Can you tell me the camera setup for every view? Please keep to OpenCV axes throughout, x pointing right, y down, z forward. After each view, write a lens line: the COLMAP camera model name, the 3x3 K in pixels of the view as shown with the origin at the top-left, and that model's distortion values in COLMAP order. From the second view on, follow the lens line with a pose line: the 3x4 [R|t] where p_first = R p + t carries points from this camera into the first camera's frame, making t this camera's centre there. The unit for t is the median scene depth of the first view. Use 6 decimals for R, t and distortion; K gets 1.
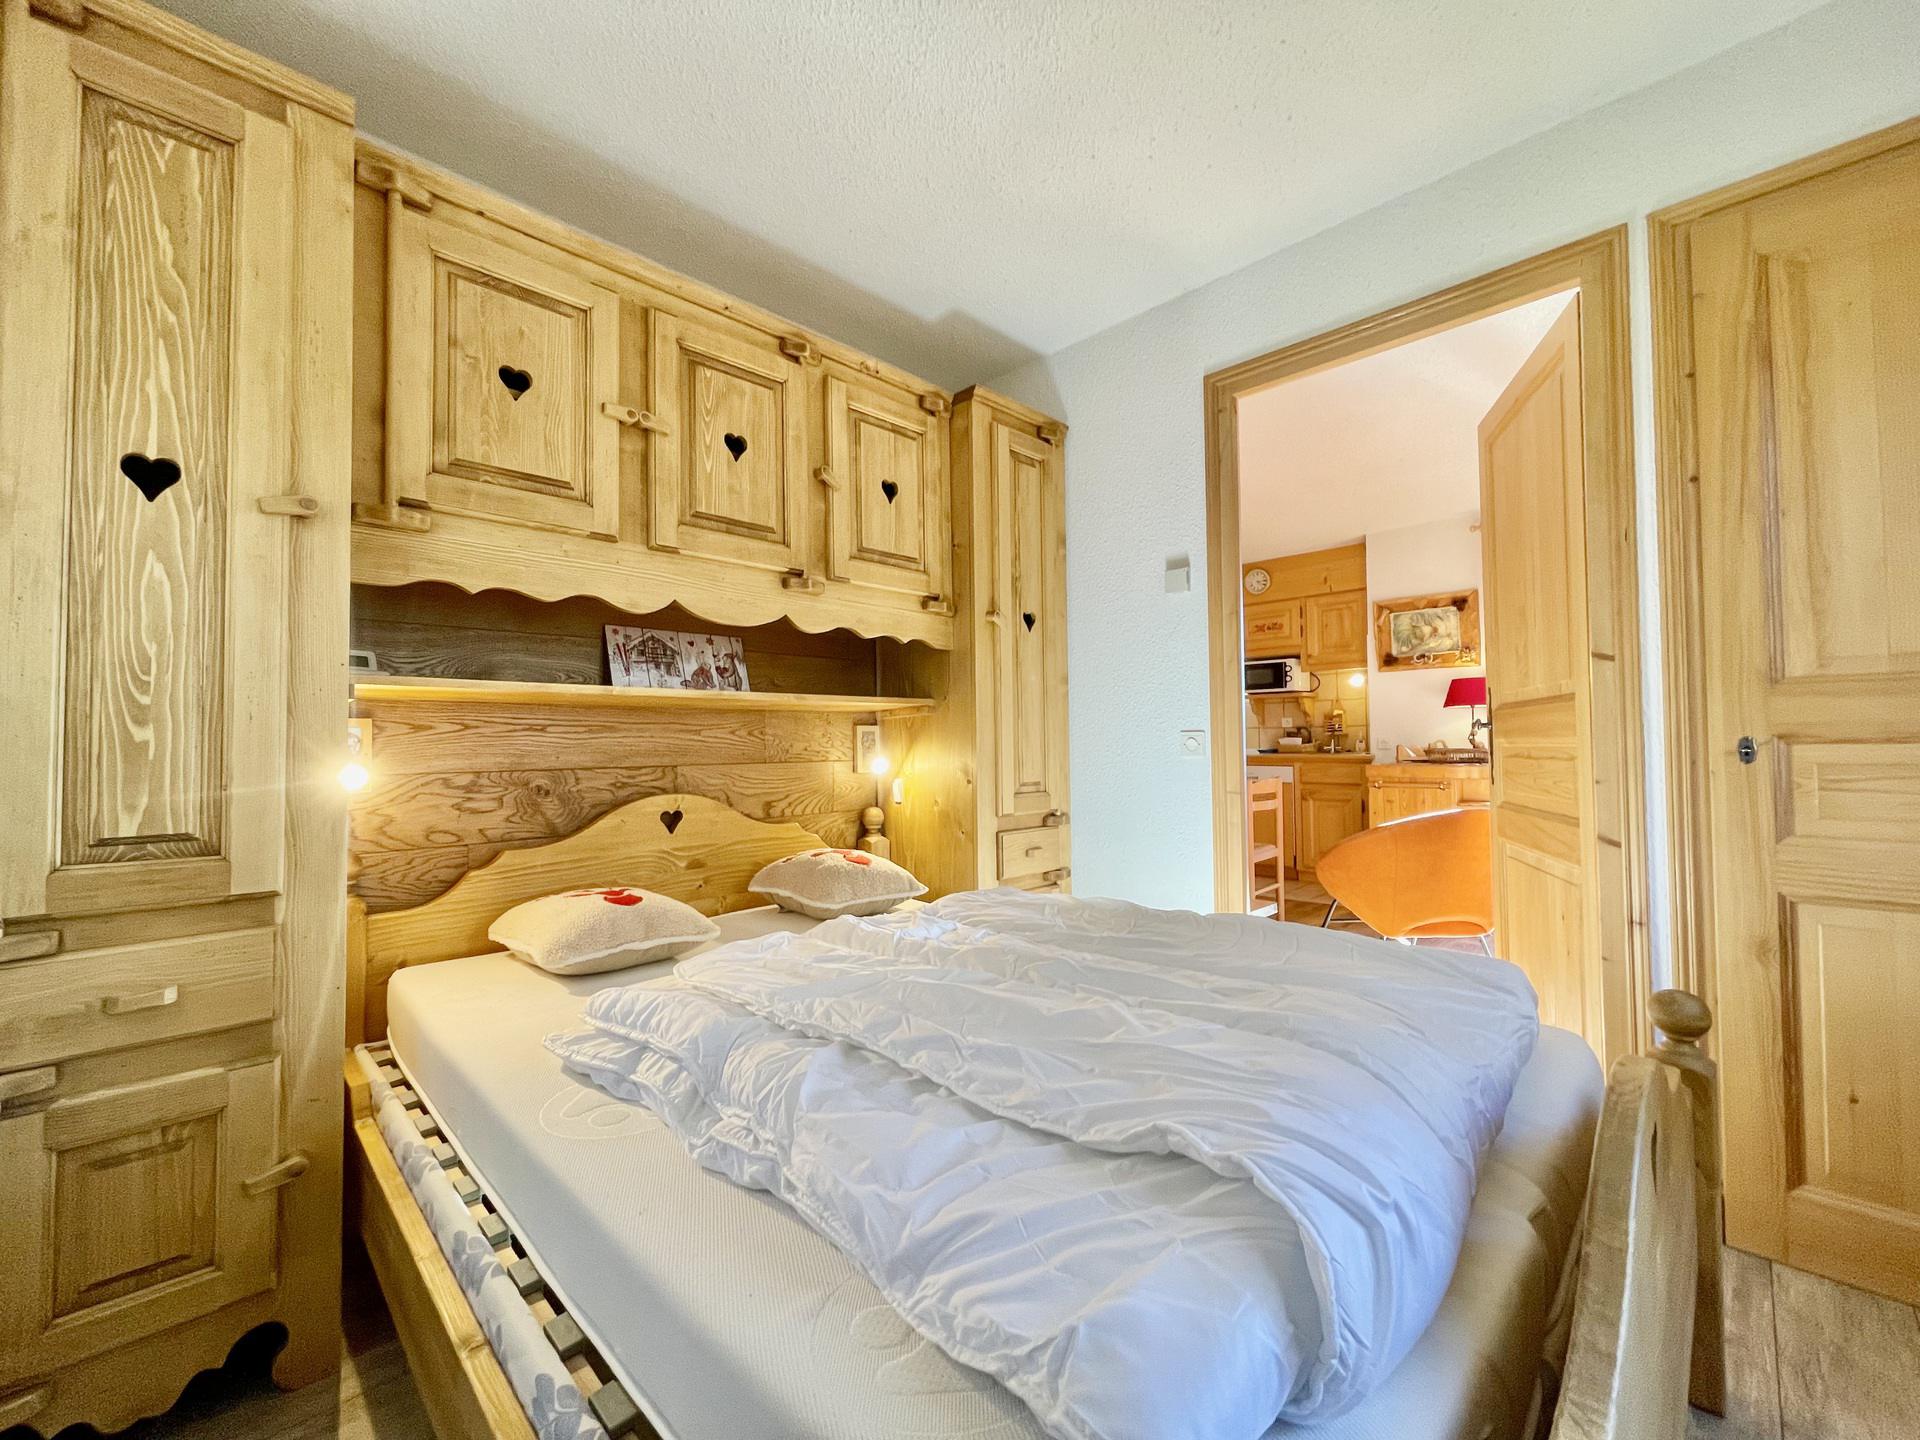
lens RADIAL K [[777.3, 0, 951.8], [0, 777.3, 724.6], [0, 0, 1]] dist [-0.008860, 0.000542]
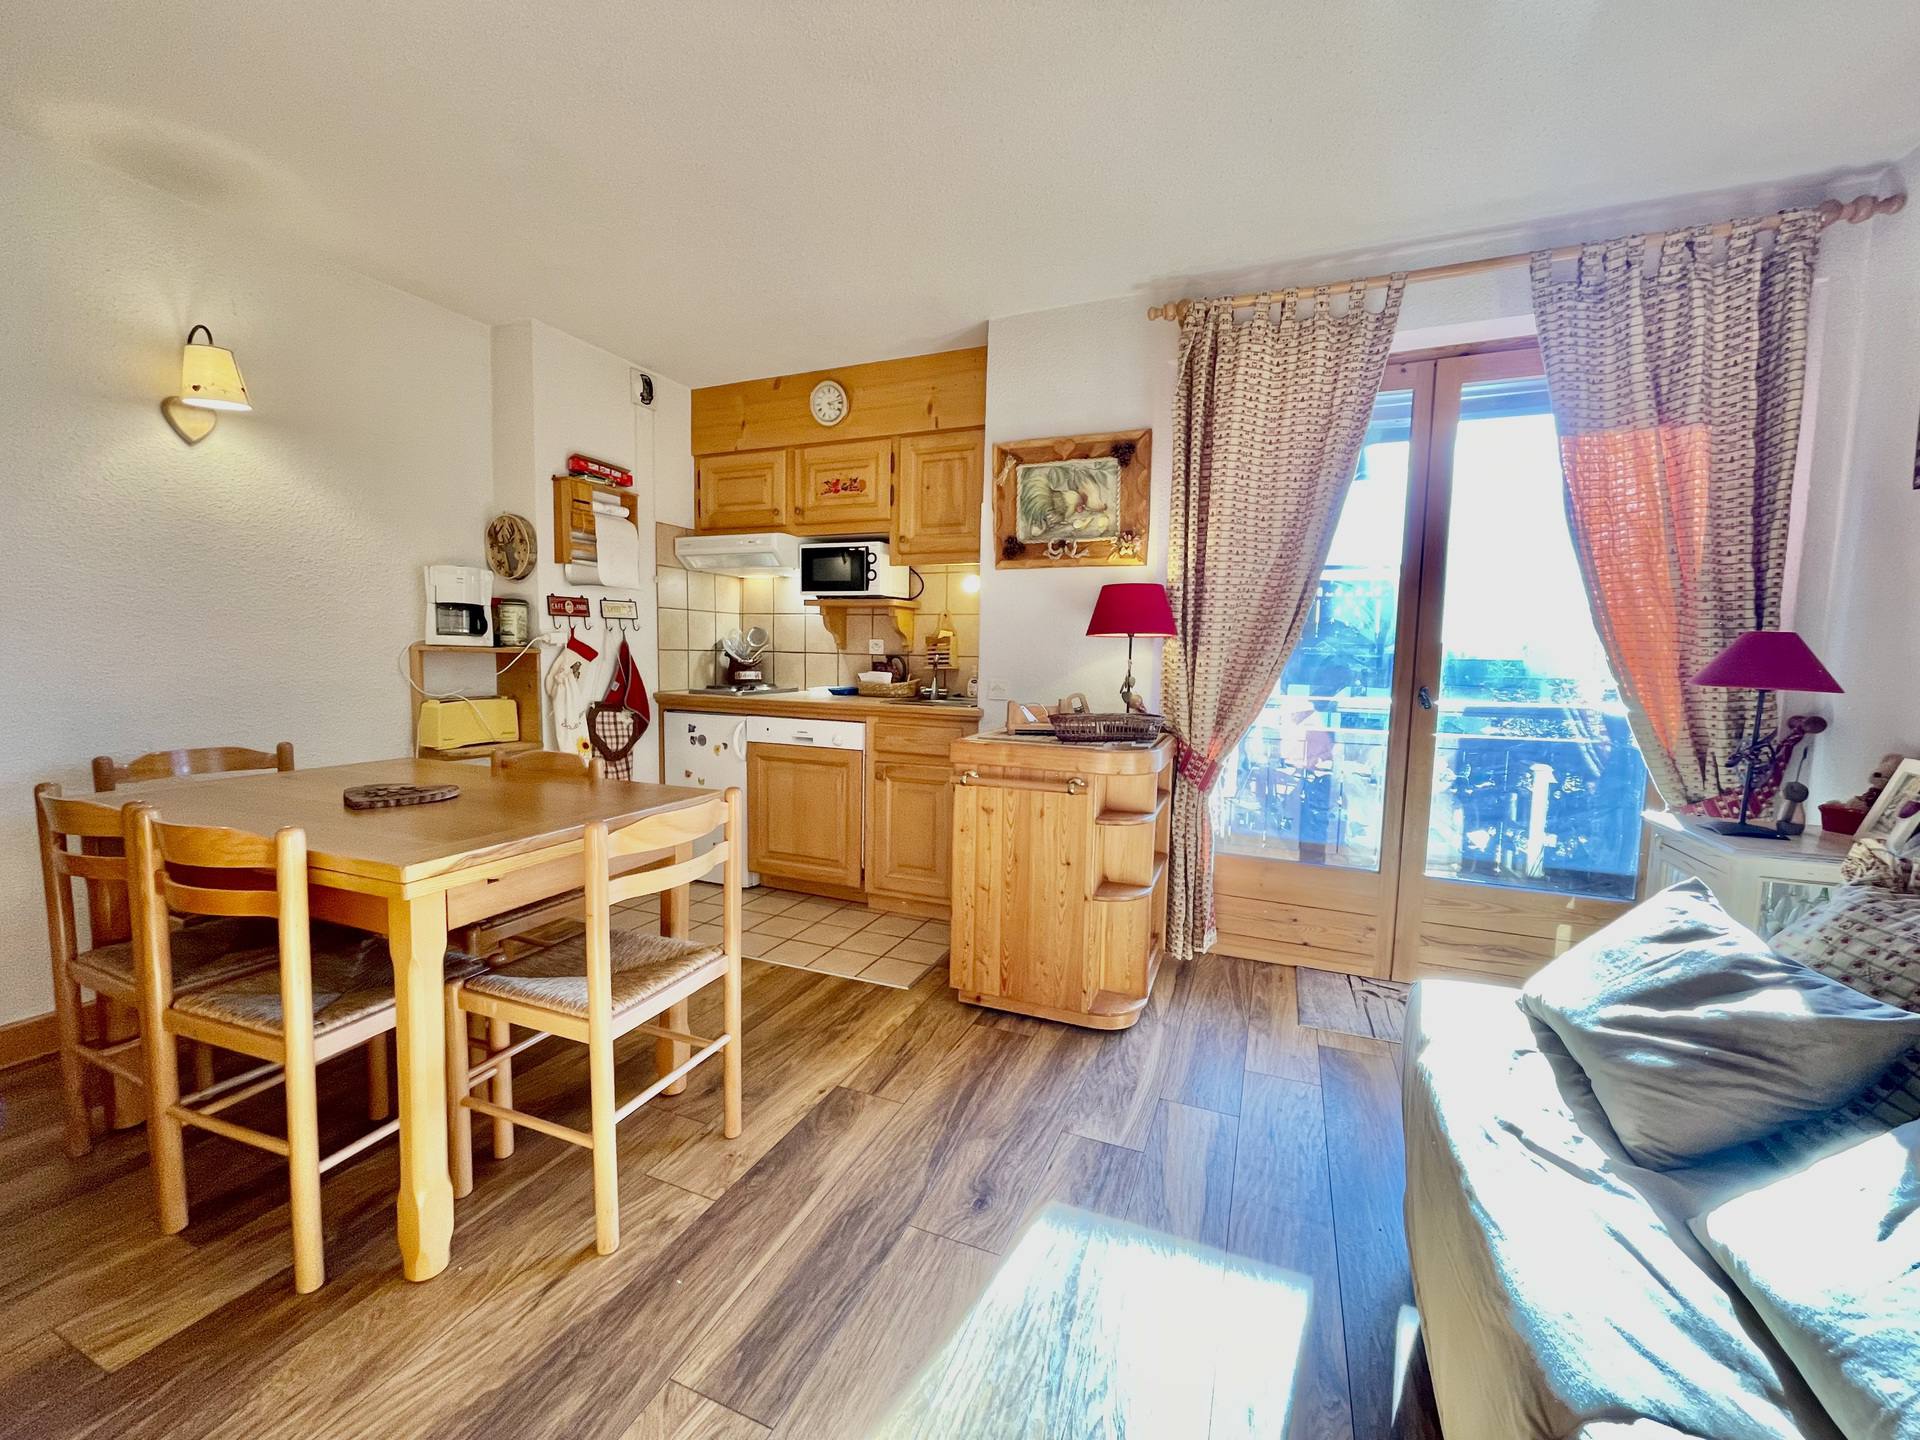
lens RADIAL K [[777.3, 0, 946.8], [0, 777.3, 720.5], [0, 0, 1]] dist [-0.008860, 0.000542]
pose [[0.929404, -0.000063, 0.369065, 0.287512], [-0.041475, 0.993648, 0.104615, -0.013419], [-0.366727, -0.112536, 0.923497, 0.441433]]
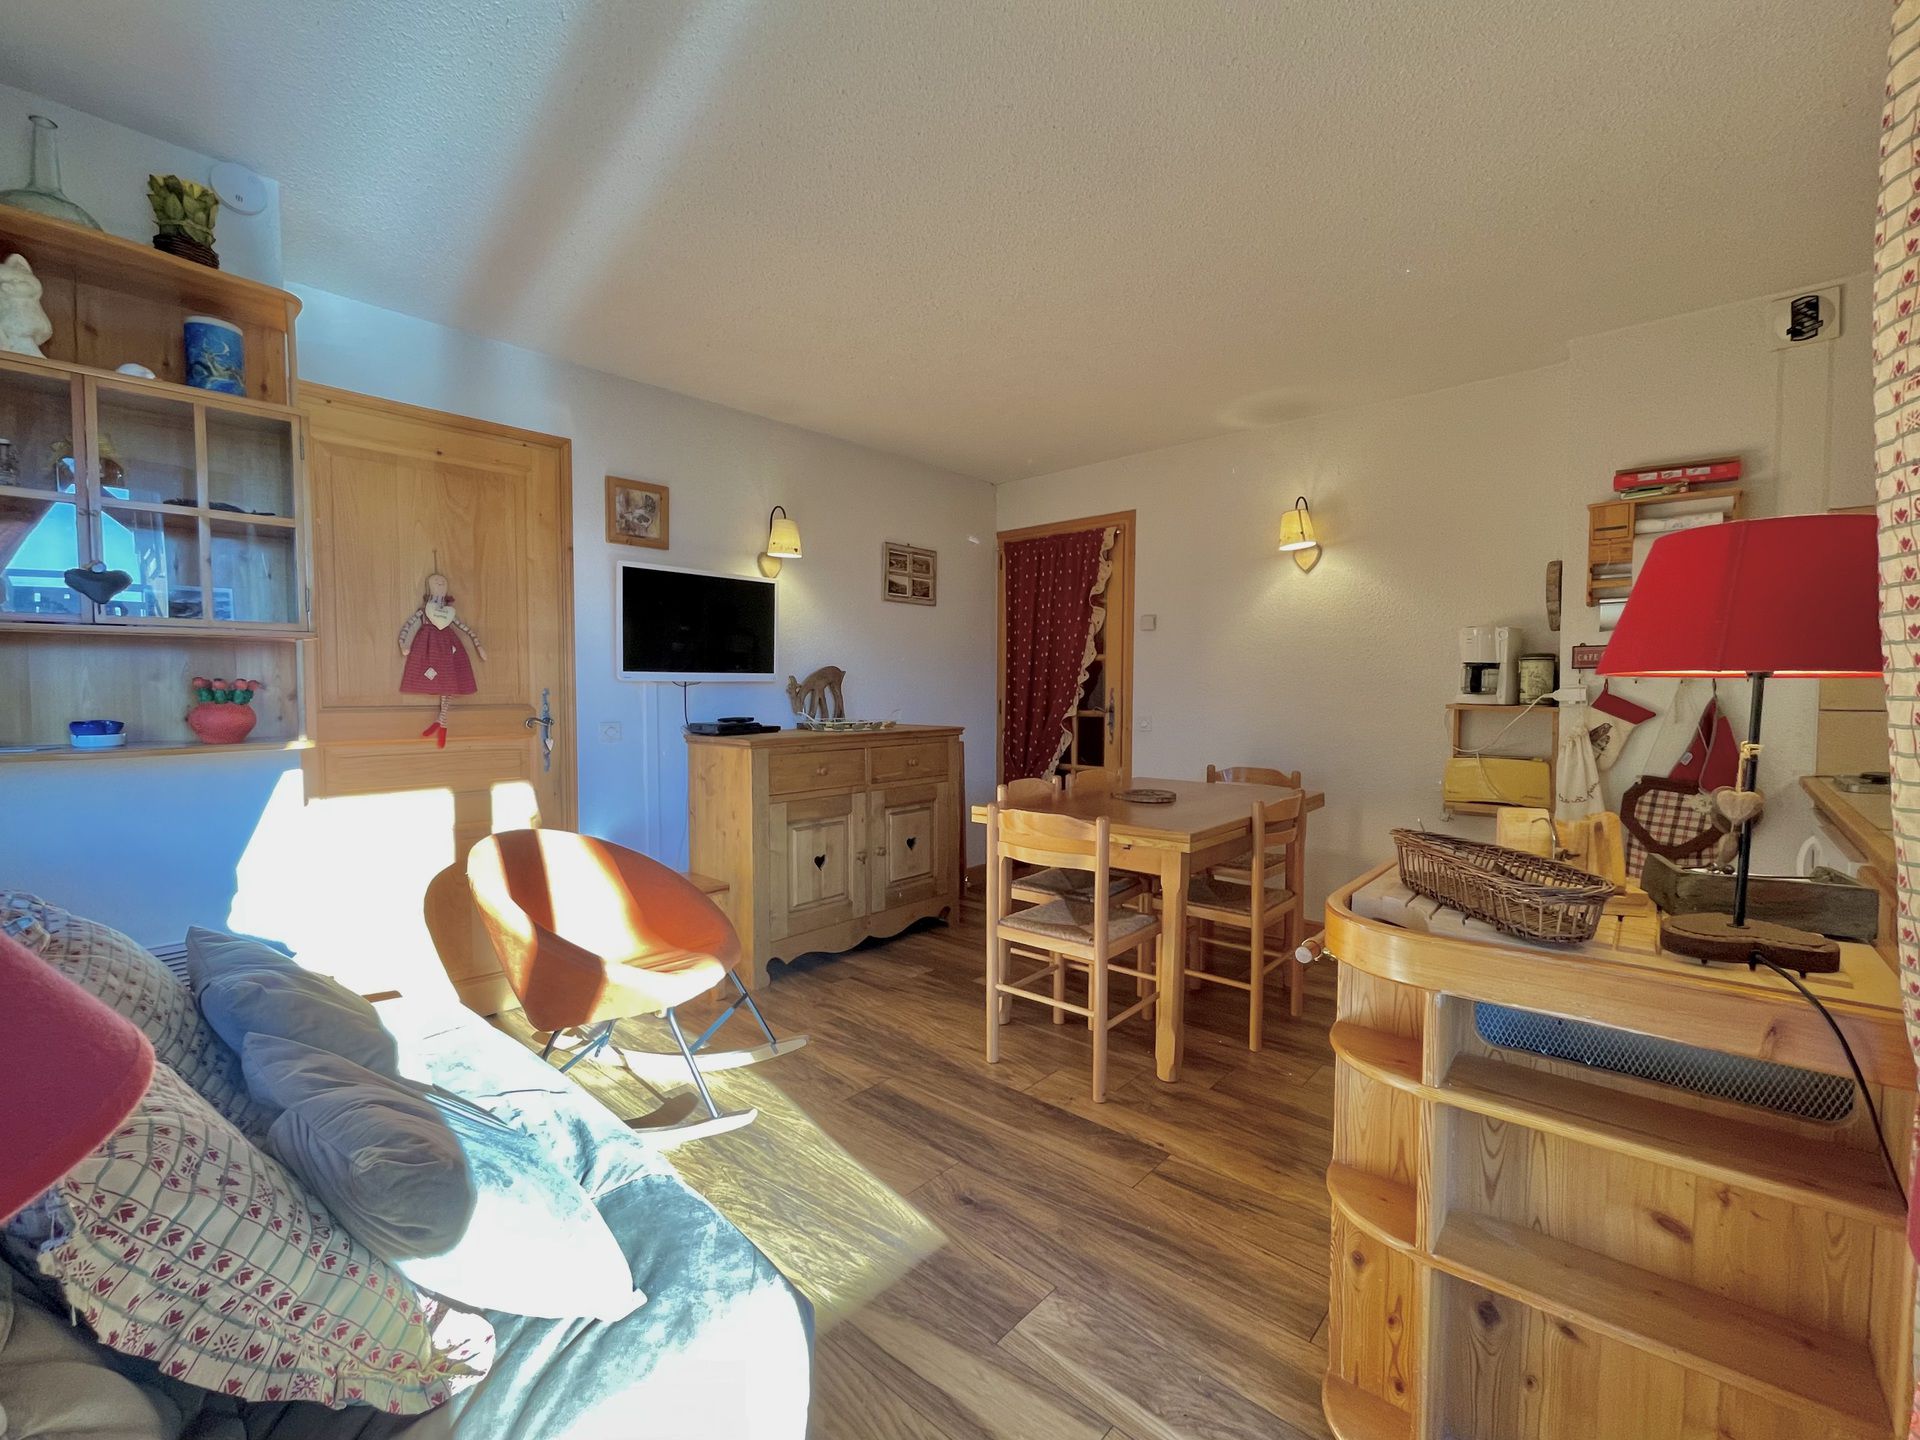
lens RADIAL K [[777.3, 0, 918.0], [0, 777.3, 724.9], [0, 0, 1]] dist [-0.008860, 0.000542]
pose [[0.047188, 0.064587, -0.996796, 0.706172], [0.021374, 0.997614, 0.065652, -0.024334], [0.998657, -0.024404, 0.045695, 0.648920]]
